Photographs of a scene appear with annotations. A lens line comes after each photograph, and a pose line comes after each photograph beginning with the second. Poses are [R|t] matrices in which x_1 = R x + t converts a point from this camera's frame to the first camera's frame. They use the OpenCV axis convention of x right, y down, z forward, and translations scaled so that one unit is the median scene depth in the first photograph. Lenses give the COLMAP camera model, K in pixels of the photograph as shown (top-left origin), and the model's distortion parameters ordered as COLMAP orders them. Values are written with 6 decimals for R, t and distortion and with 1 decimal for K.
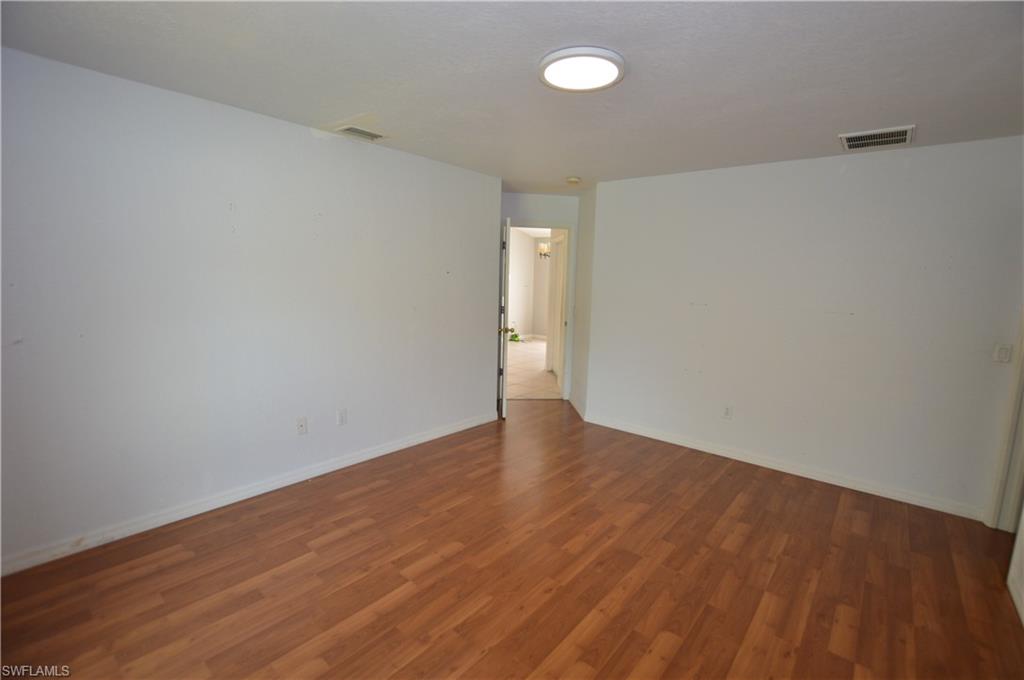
lens RADIAL K [[454.2, 0, 511.9], [0, 454.2, 341.3], [0, 0, 1]] dist [-0.025291, -0.000269]
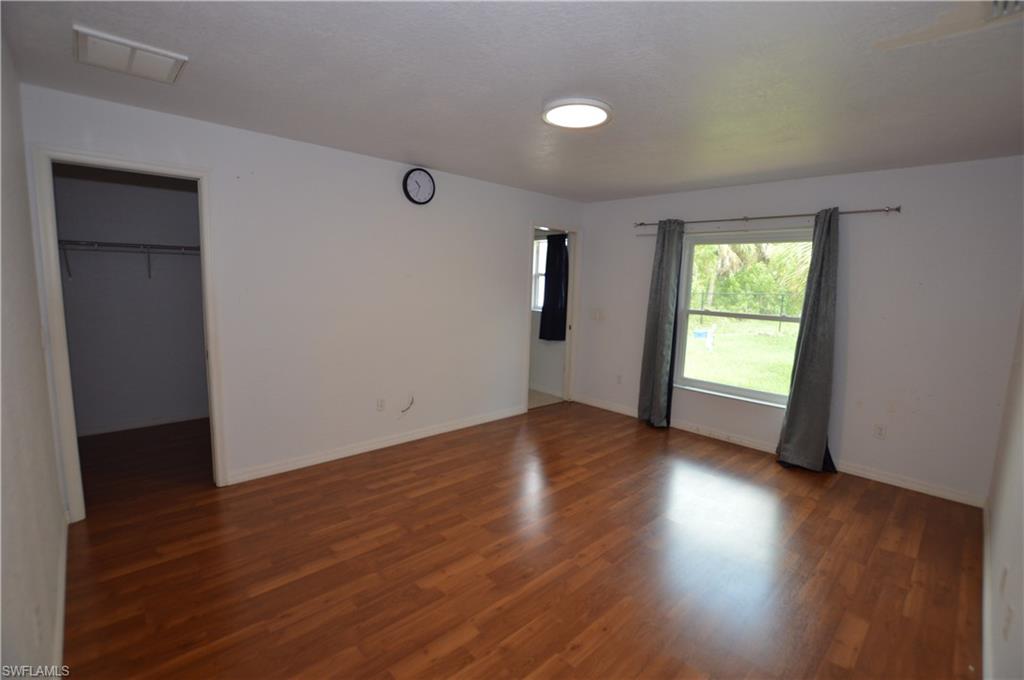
lens RADIAL K [[454.2, 0, 511.3], [0, 454.2, 342.1], [0, 0, 1]] dist [-0.025291, -0.000269]
pose [[-0.992032, -0.076540, 0.100071, 0.129373], [-0.046831, 0.961413, 0.271092, -0.262605], [-0.116959, 0.264246, -0.957337, 1.875739]]
